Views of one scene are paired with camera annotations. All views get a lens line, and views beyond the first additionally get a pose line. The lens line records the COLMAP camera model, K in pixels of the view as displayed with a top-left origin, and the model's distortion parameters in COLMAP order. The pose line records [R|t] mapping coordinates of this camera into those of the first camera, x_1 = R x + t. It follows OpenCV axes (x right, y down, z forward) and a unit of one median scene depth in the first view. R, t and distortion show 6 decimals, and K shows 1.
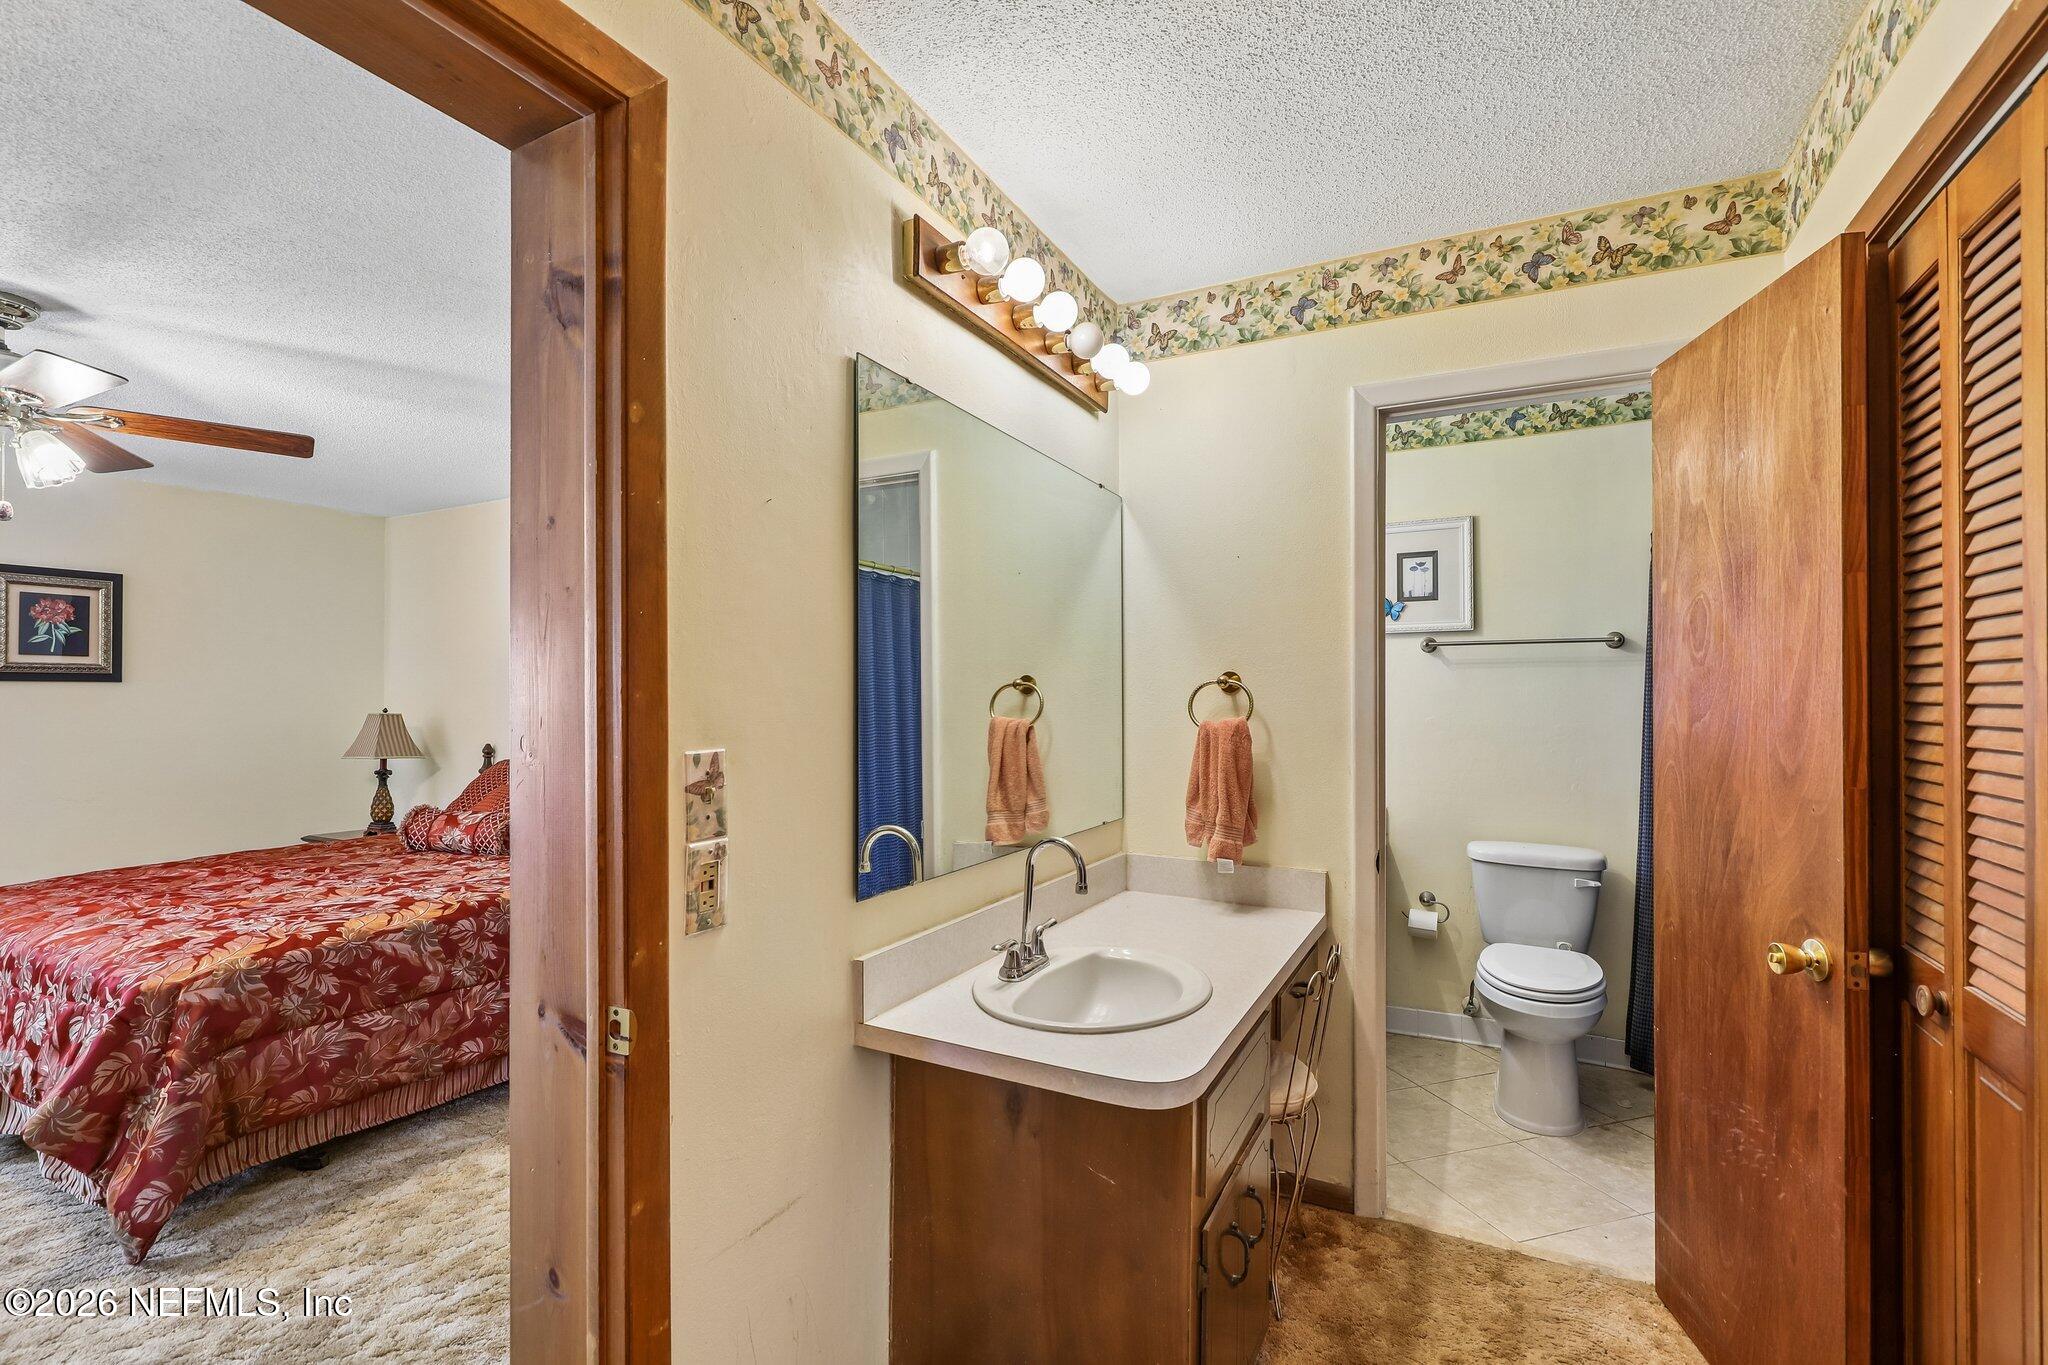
lens RADIAL K [[935.8, 0, 1013.9], [0, 935.8, 690.8], [0, 0, 1]] dist [0.001052, 0.001846]
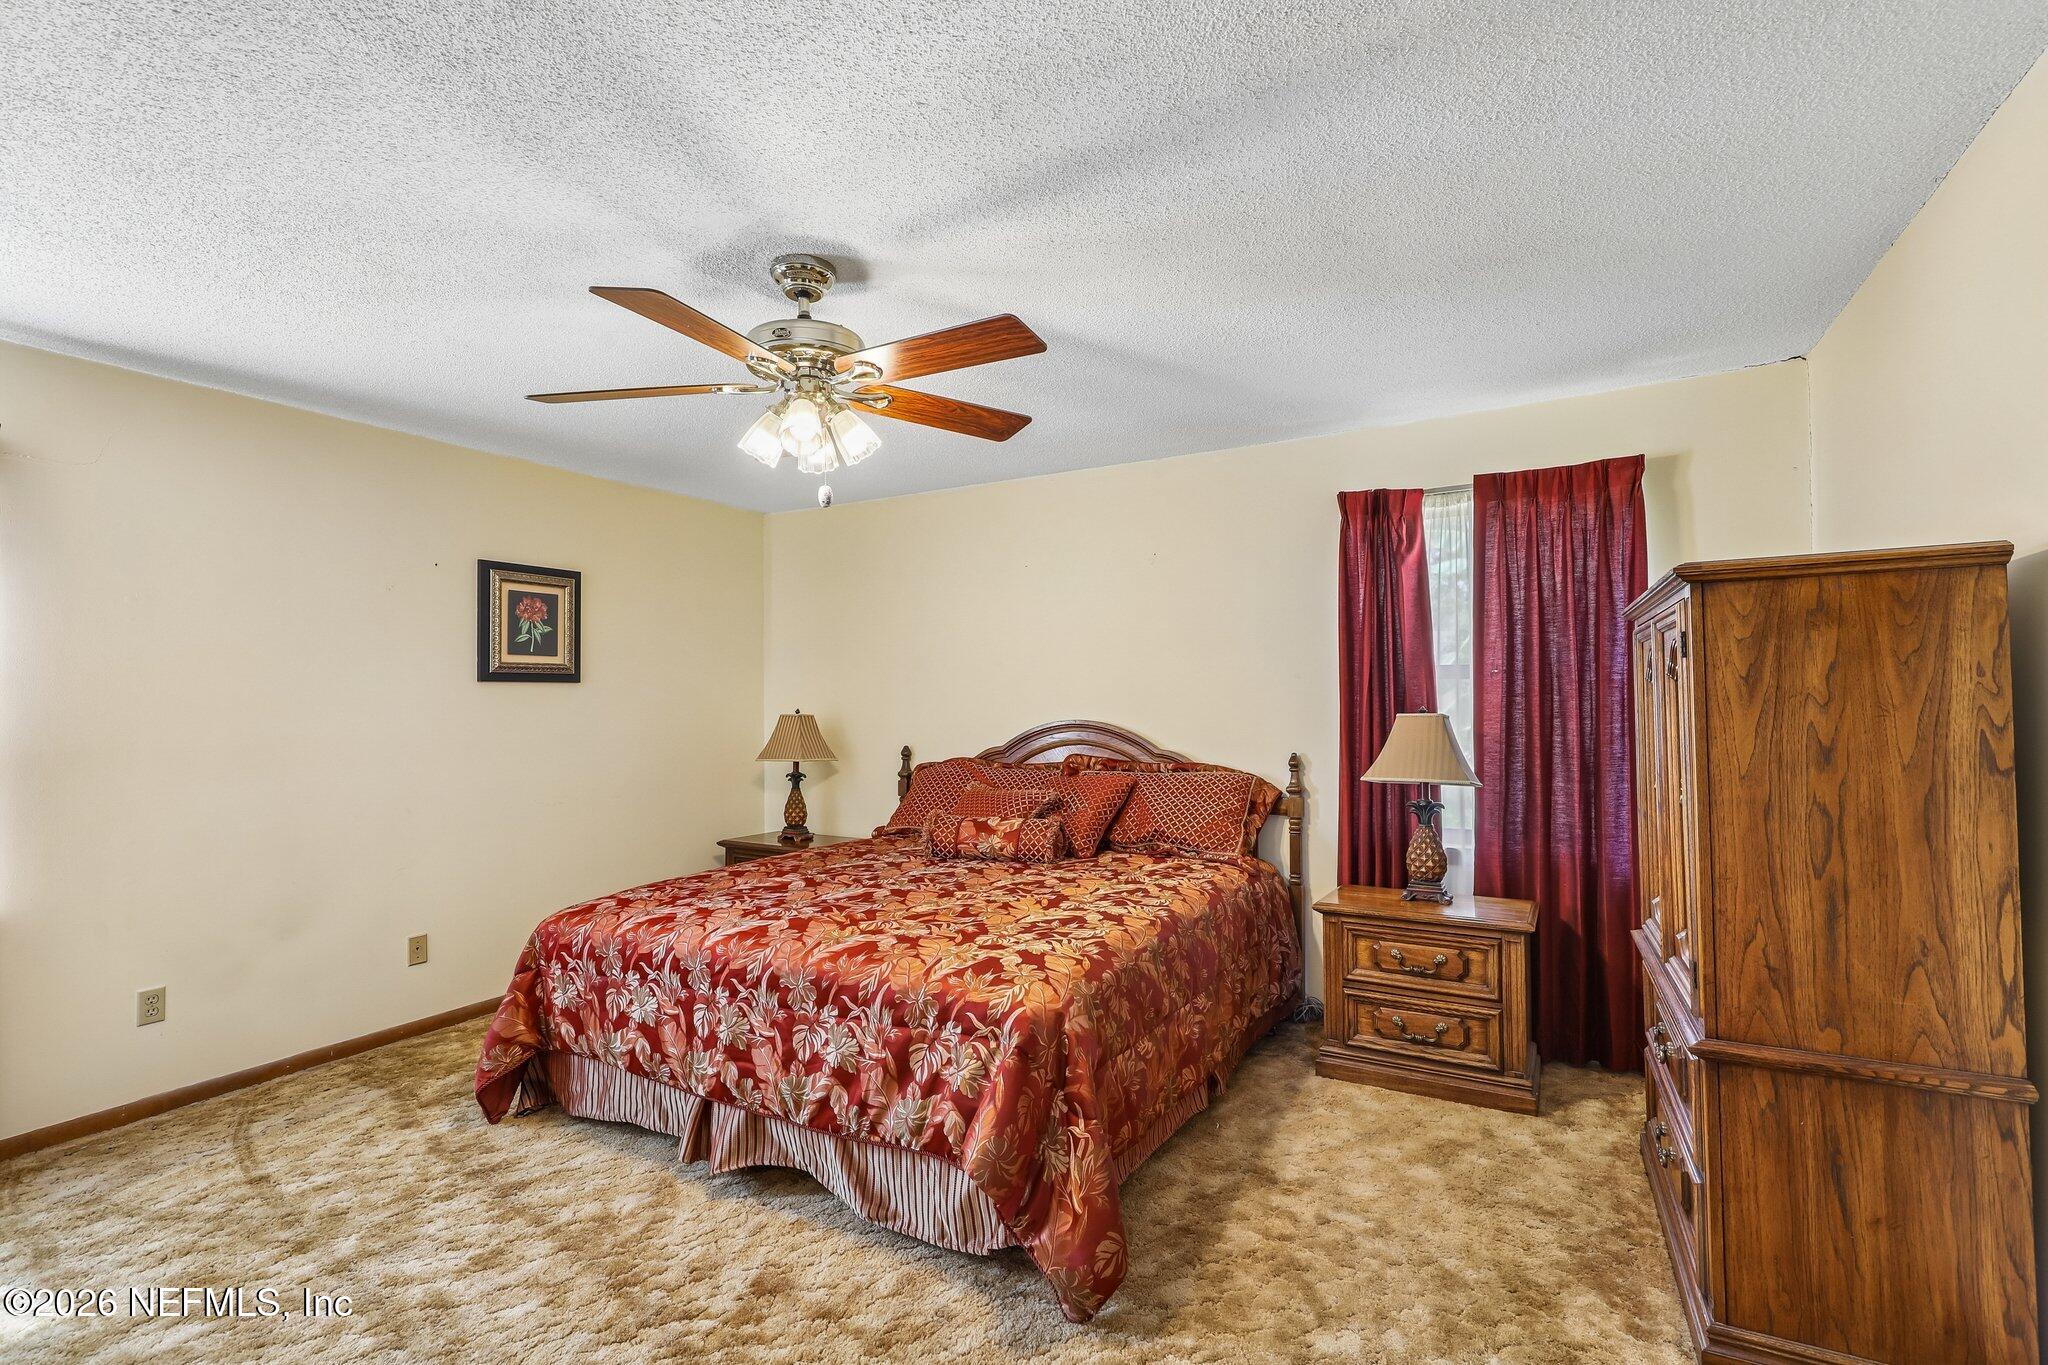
lens RADIAL K [[935.8, 0, 1036.8], [0, 935.8, 691.5], [0, 0, 1]] dist [0.001052, 0.001846]
pose [[0.999446, -0.002507, -0.033200, -0.463455], [0.002543, 0.999996, 0.001053, 0.000108], [0.033197, -0.001136, 0.999448, 0.046959]]
